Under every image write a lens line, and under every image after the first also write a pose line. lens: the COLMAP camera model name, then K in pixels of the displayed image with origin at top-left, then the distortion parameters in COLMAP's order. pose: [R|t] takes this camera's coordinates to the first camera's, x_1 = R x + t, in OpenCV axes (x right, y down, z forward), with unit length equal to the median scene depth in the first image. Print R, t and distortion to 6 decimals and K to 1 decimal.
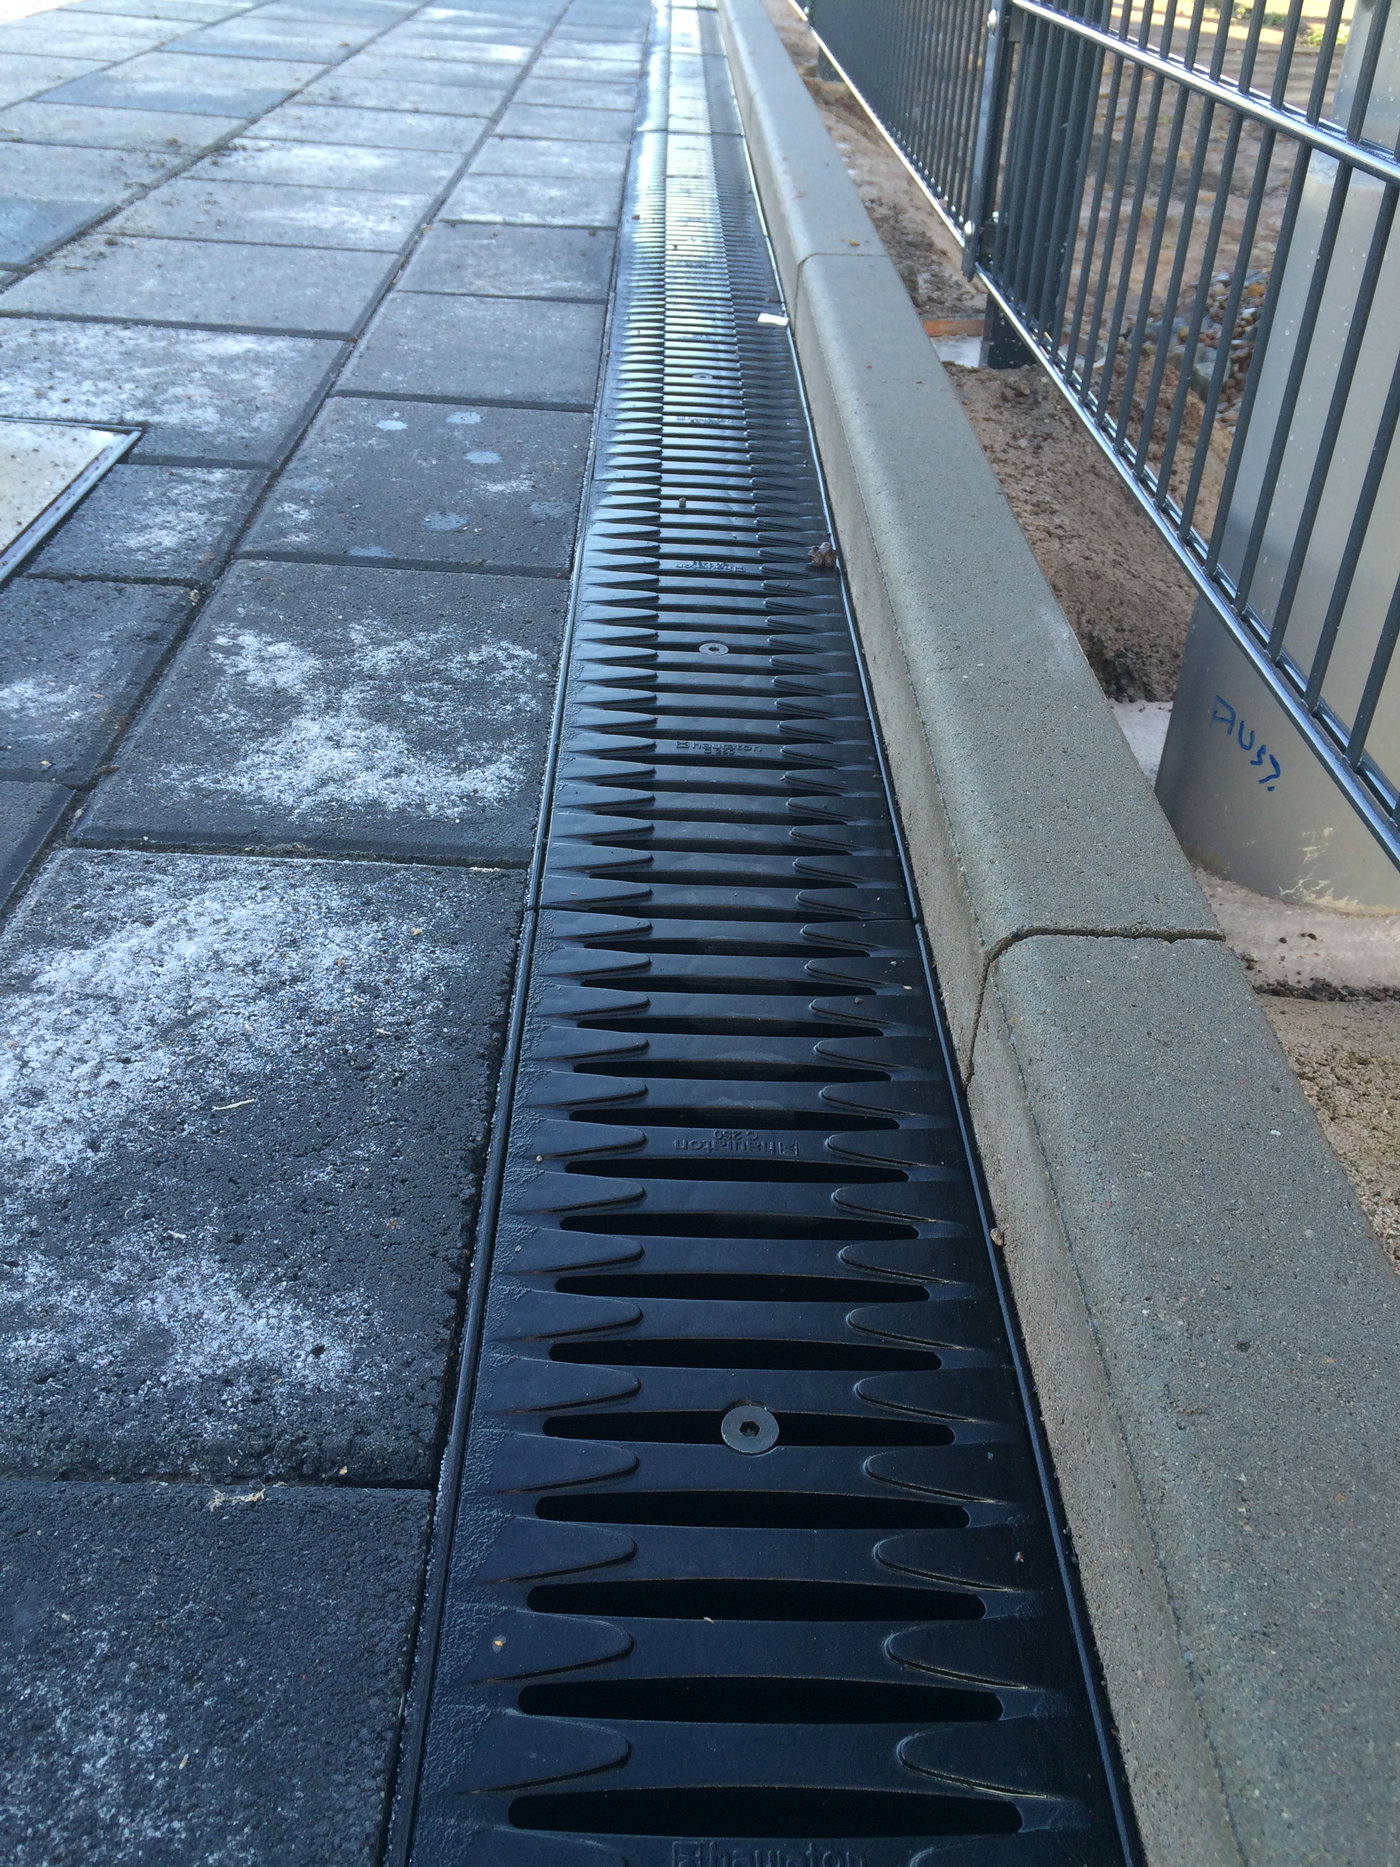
lens RADIAL K [[1590.7, 0, 698.4], [0, 1590.7, 937.6], [0, 0, 1]] dist [0.101048, -0.145687]
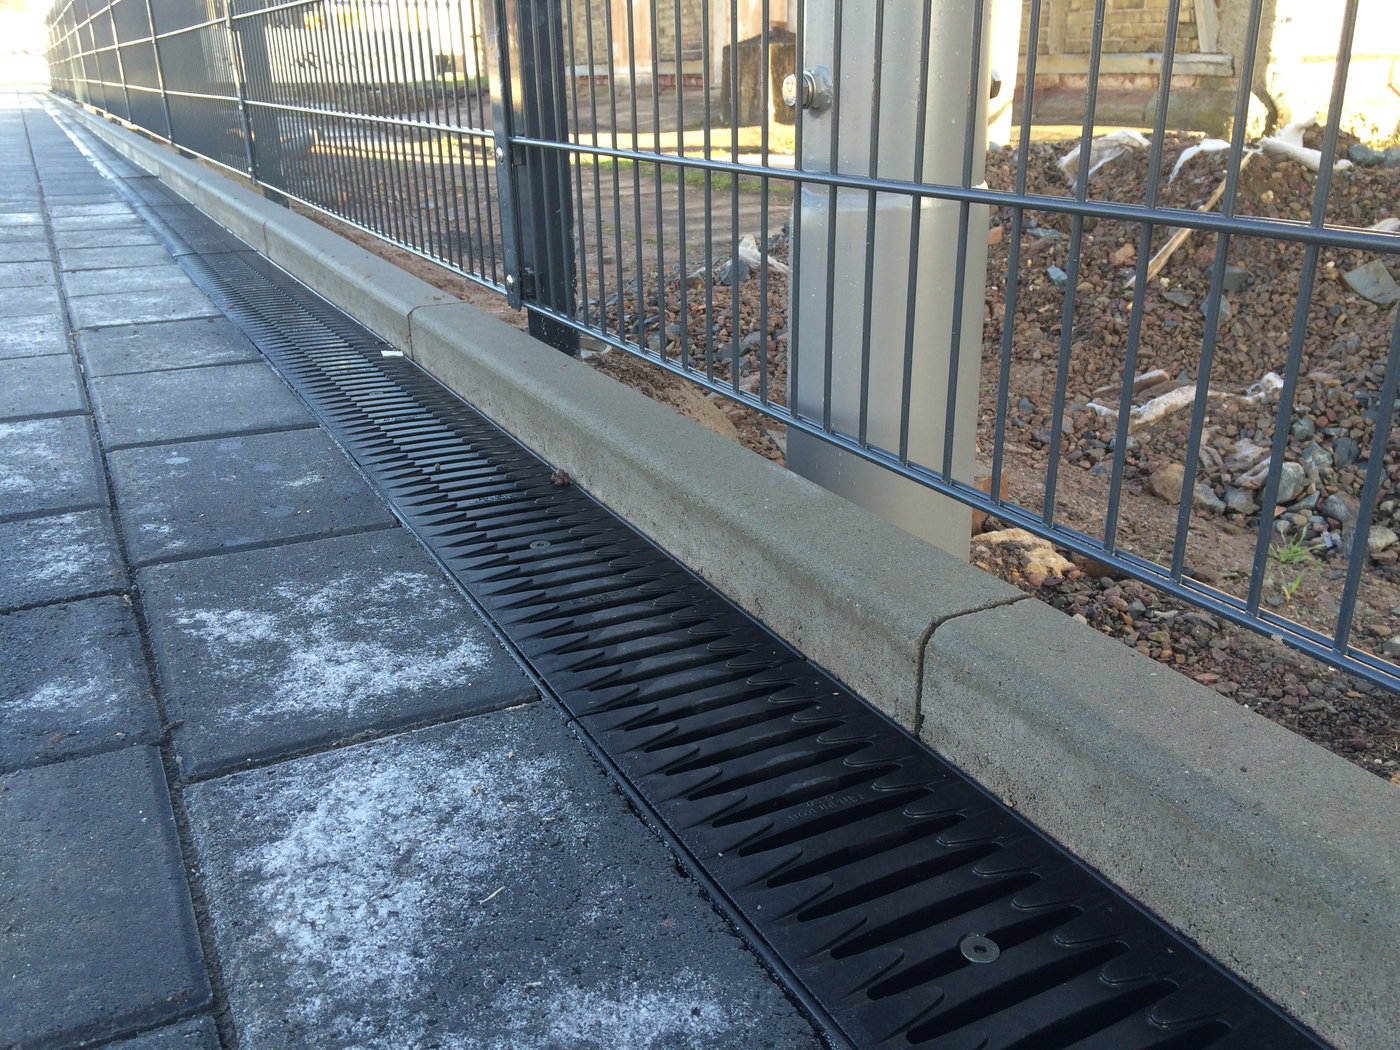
lens RADIAL K [[1192.8, 0, 701.1], [0, 1192.8, 520.8], [0, 0, 1]] dist [0.101048, -0.145687]
pose [[0.887309, -0.208936, 0.411131, -0.342133], [0.296989, 0.940900, -0.162804, 0.019243], [-0.352818, 0.266559, 0.896920, -0.022921]]
